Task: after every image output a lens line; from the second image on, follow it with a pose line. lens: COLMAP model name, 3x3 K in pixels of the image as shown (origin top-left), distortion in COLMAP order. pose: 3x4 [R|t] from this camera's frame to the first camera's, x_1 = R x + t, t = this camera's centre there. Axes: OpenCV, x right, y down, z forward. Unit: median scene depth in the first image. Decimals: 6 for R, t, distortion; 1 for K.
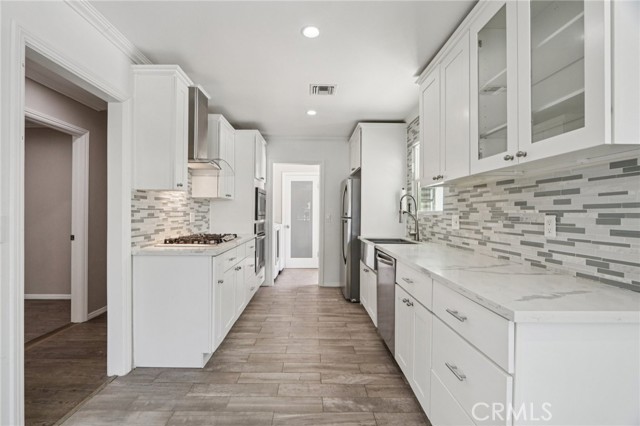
lens RADIAL K [[294.6, 0, 301.0], [0, 294.6, 215.8], [0, 0, 1]] dist [-0.003692, -0.000303]
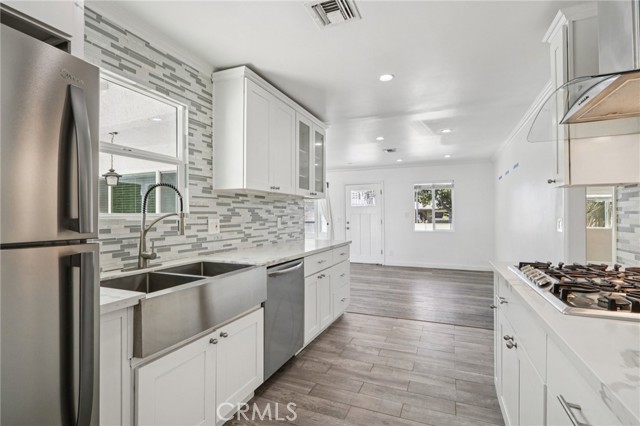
lens RADIAL K [[350.1, 0, 279.5], [0, 350.1, 214.0], [0, 0, 1]] dist [-0.014444, 0.001050]
pose [[-0.904972, -0.000188, 0.425472, -0.169887], [0.002410, 0.999982, 0.005568, -0.028662], [-0.425465, 0.006064, -0.904954, 2.278803]]
